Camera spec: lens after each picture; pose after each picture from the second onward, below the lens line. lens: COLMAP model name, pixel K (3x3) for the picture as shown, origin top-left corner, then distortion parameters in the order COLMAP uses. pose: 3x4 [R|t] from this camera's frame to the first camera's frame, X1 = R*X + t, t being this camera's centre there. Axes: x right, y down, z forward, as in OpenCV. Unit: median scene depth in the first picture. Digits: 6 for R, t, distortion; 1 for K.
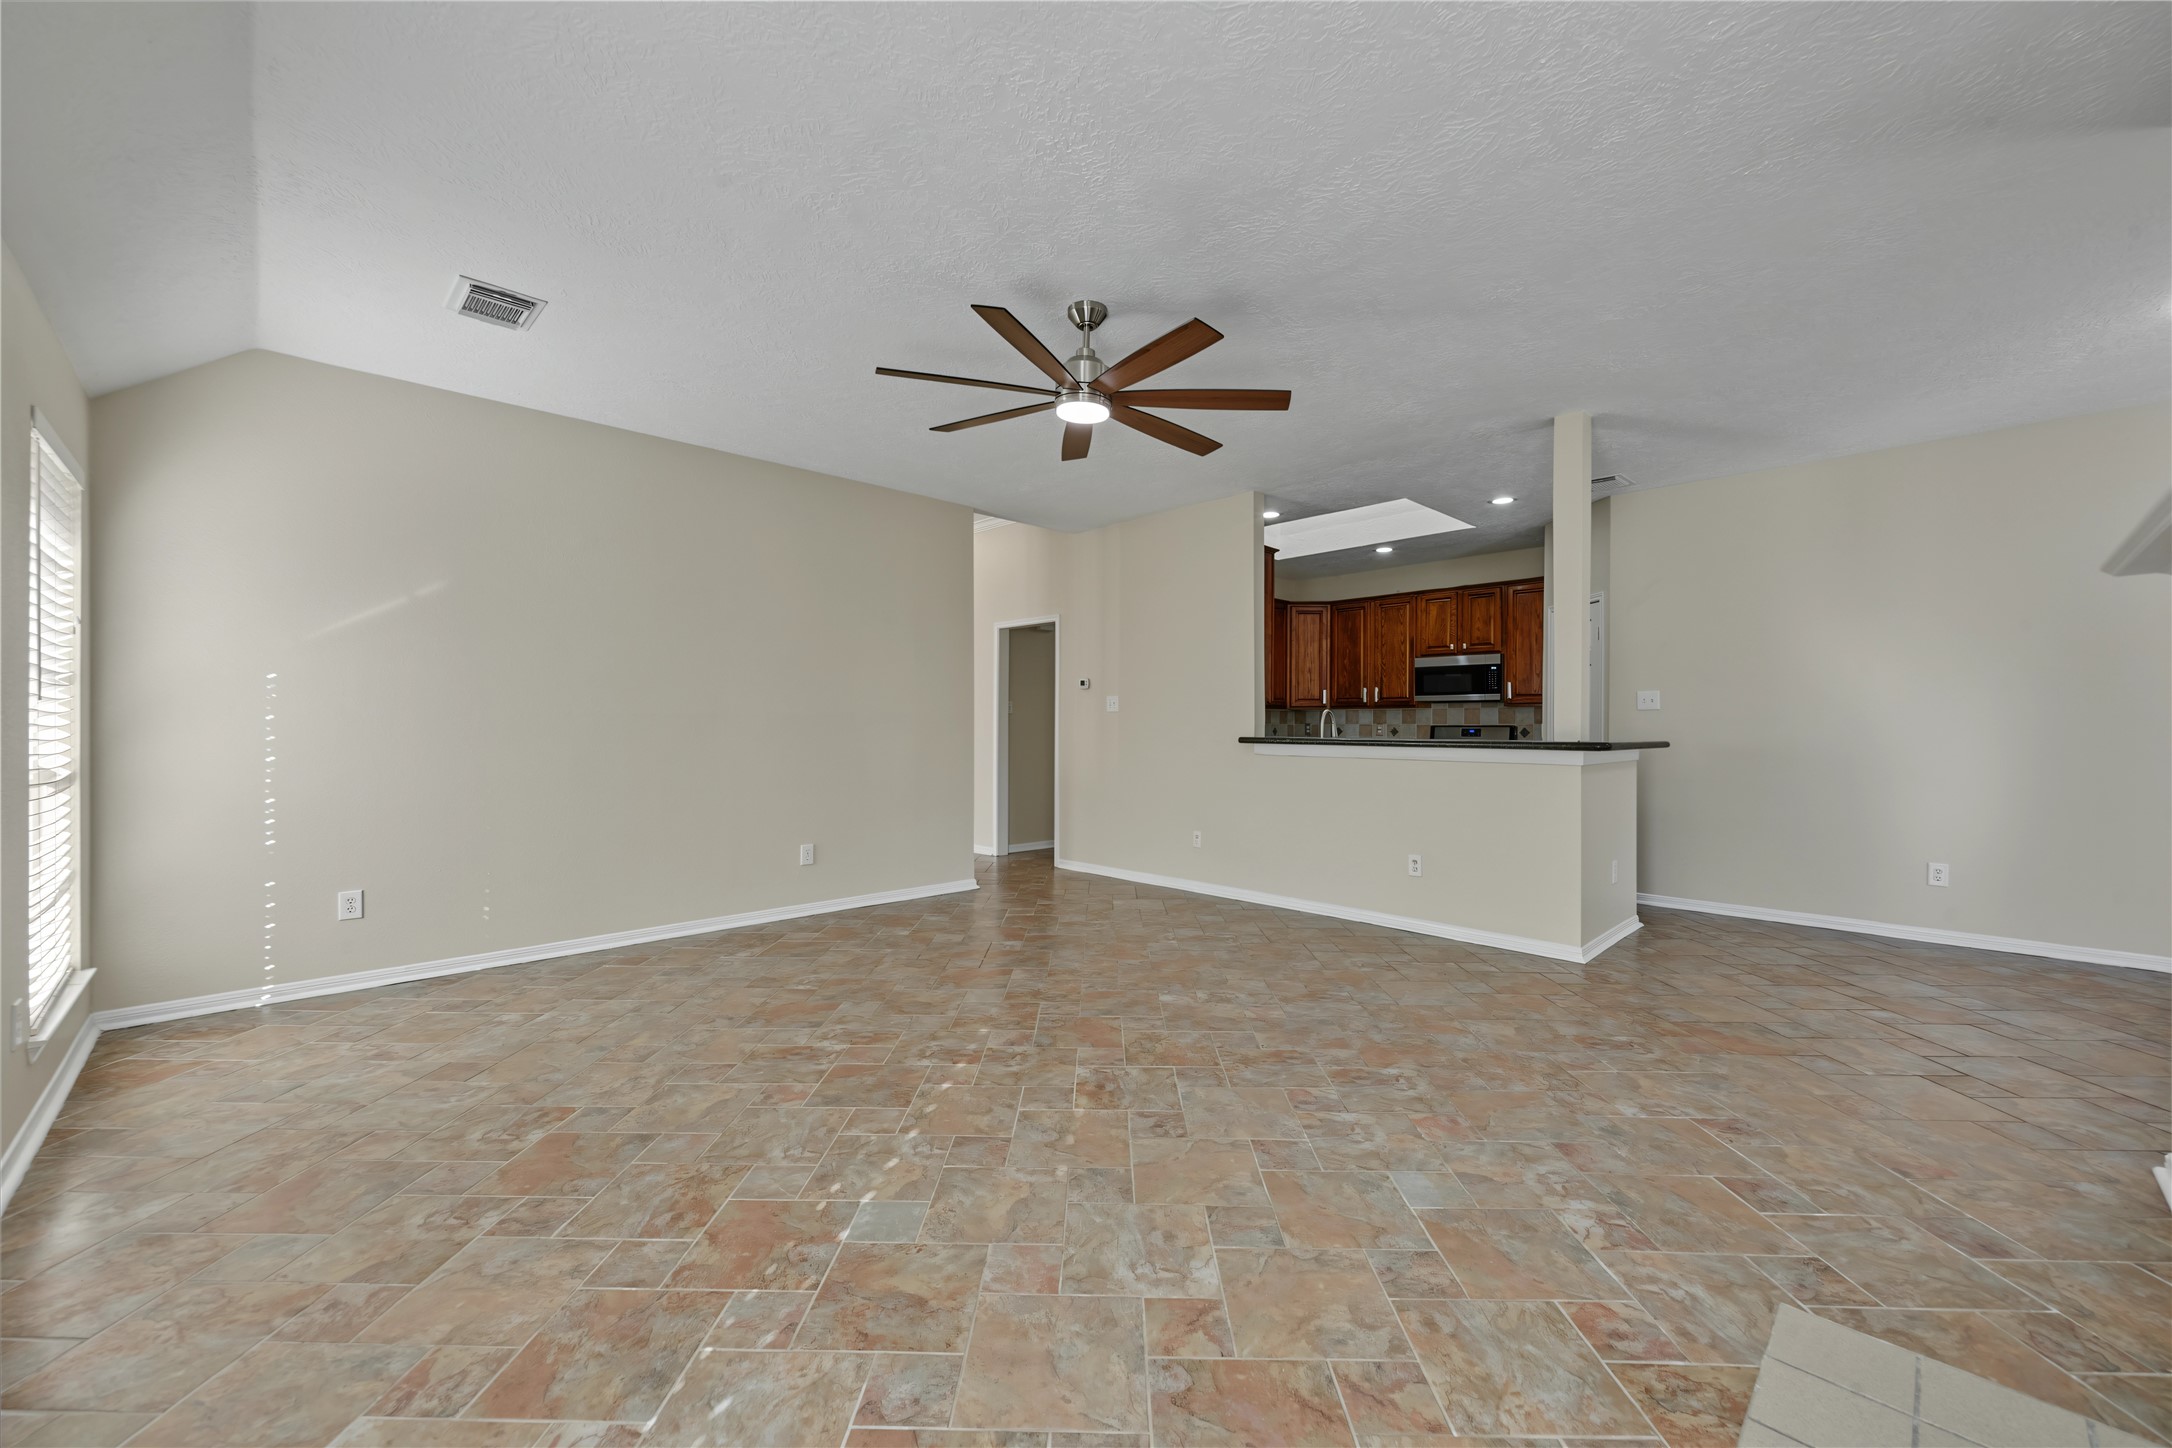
lens RADIAL K [[846.9, 0, 1091.6], [0, 846.9, 739.7], [0, 0, 1]] dist [-0.000749, 0.000056]
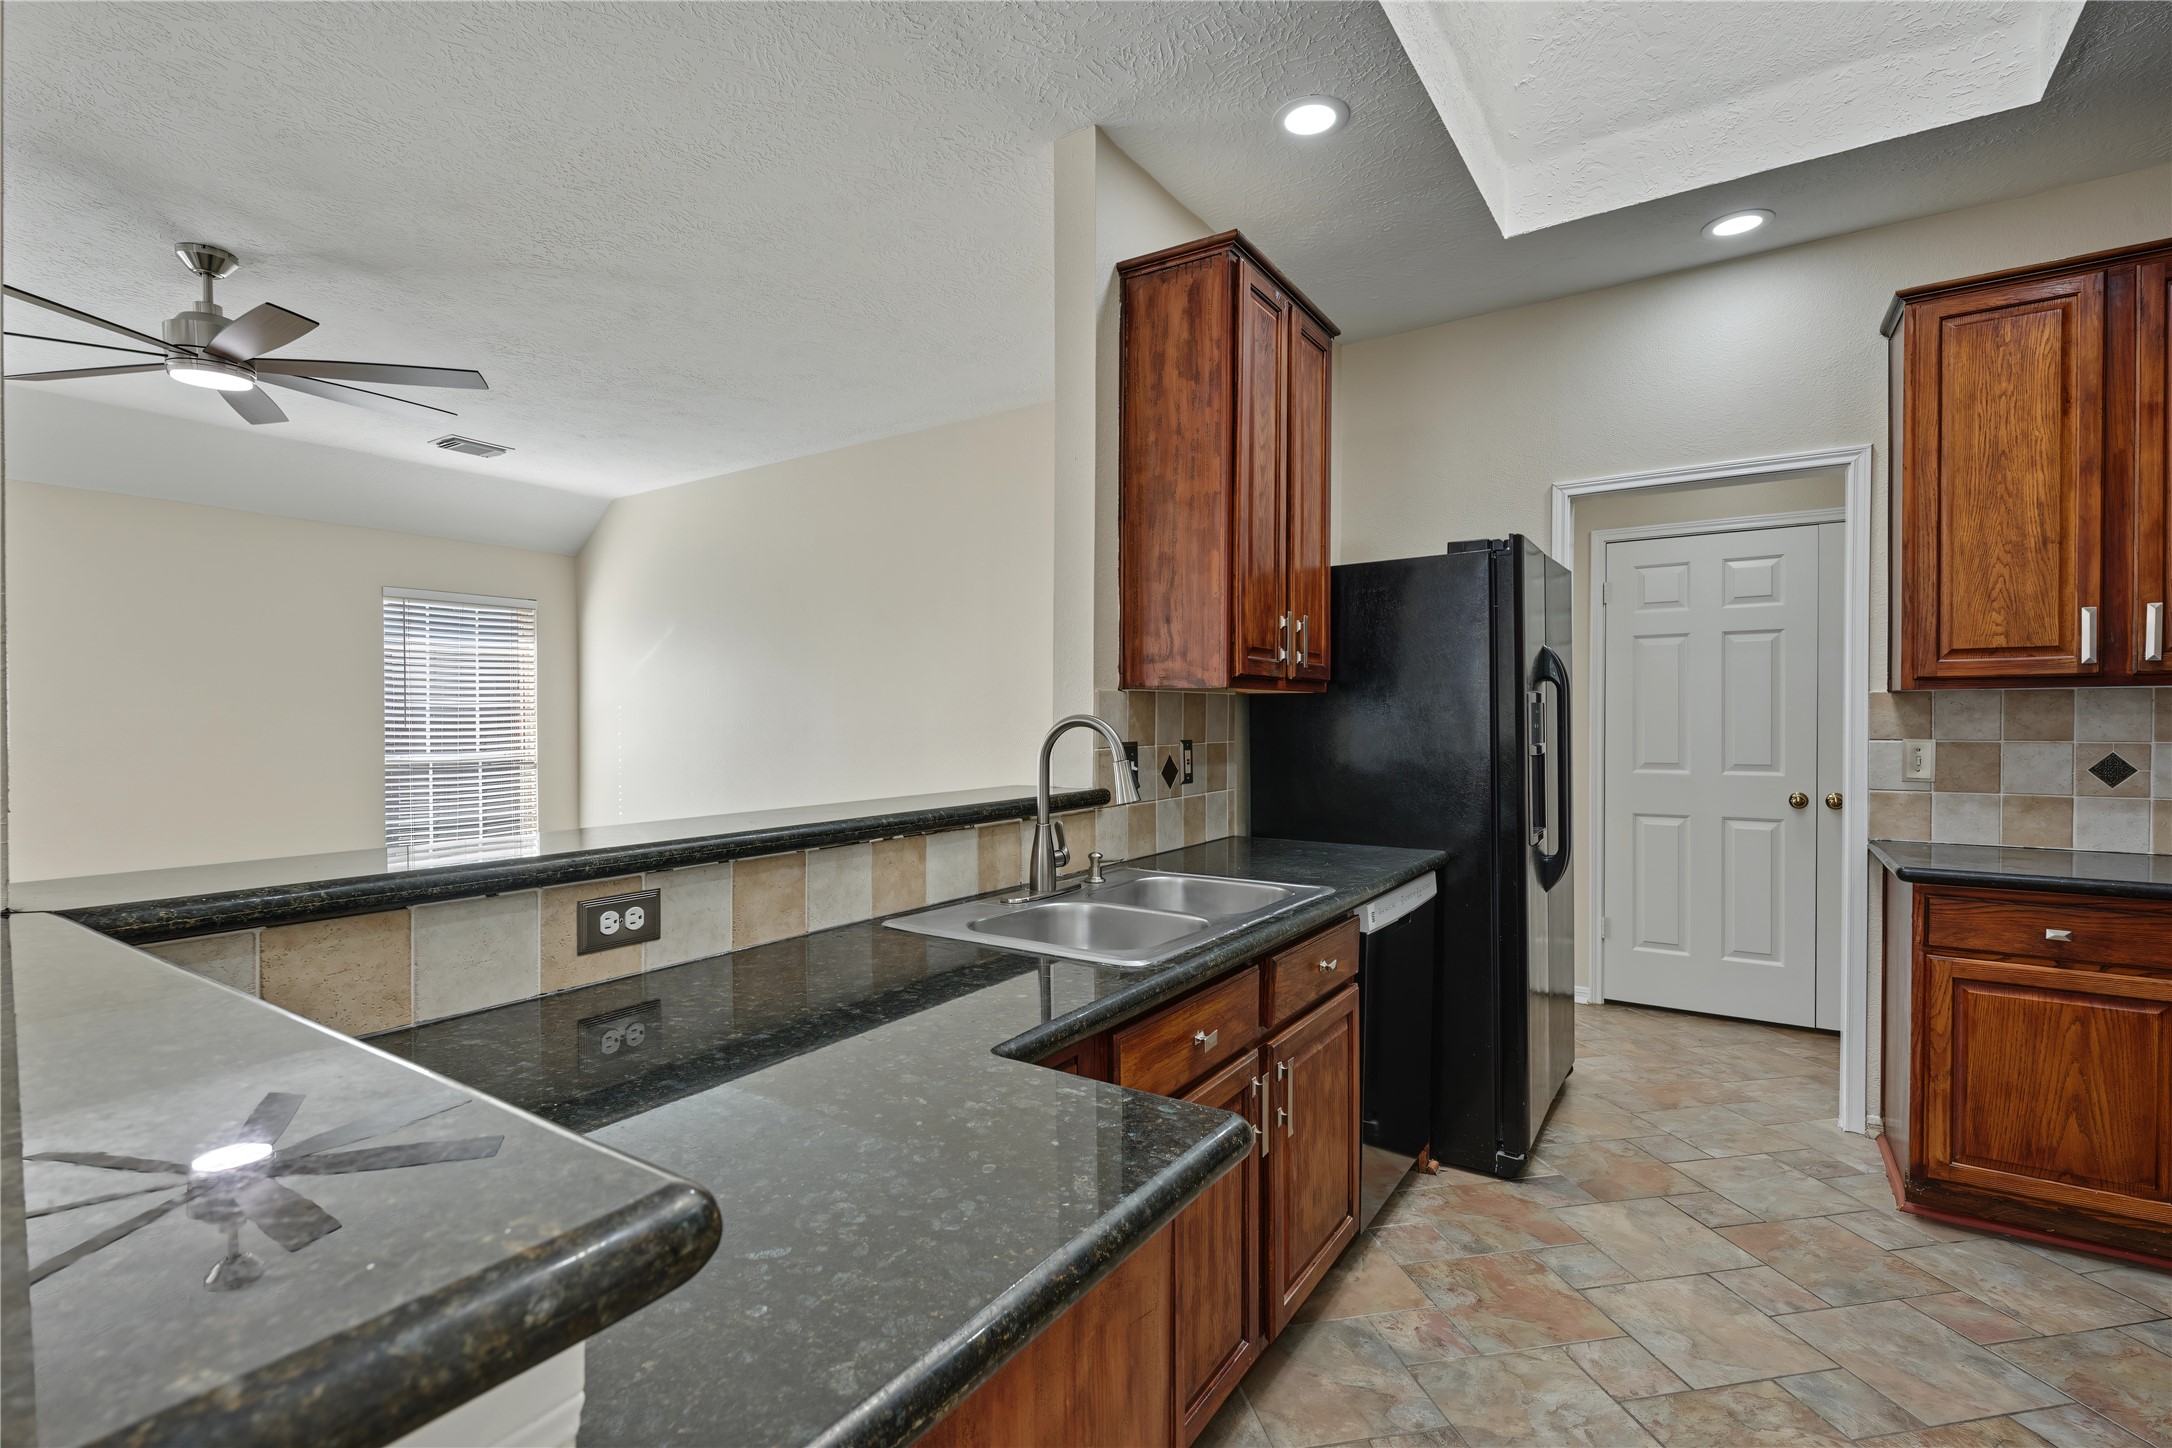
lens RADIAL K [[987.8, 0, 1086.8], [0, 987.8, 730.9], [0, 0, 1]] dist [-0.000176, -0.000549]
pose [[0.207849, 0.011016, -0.978099, 1.104636], [-0.010710, 0.999902, 0.008985, -0.057237], [0.978102, 0.008608, 0.207947, 1.612875]]
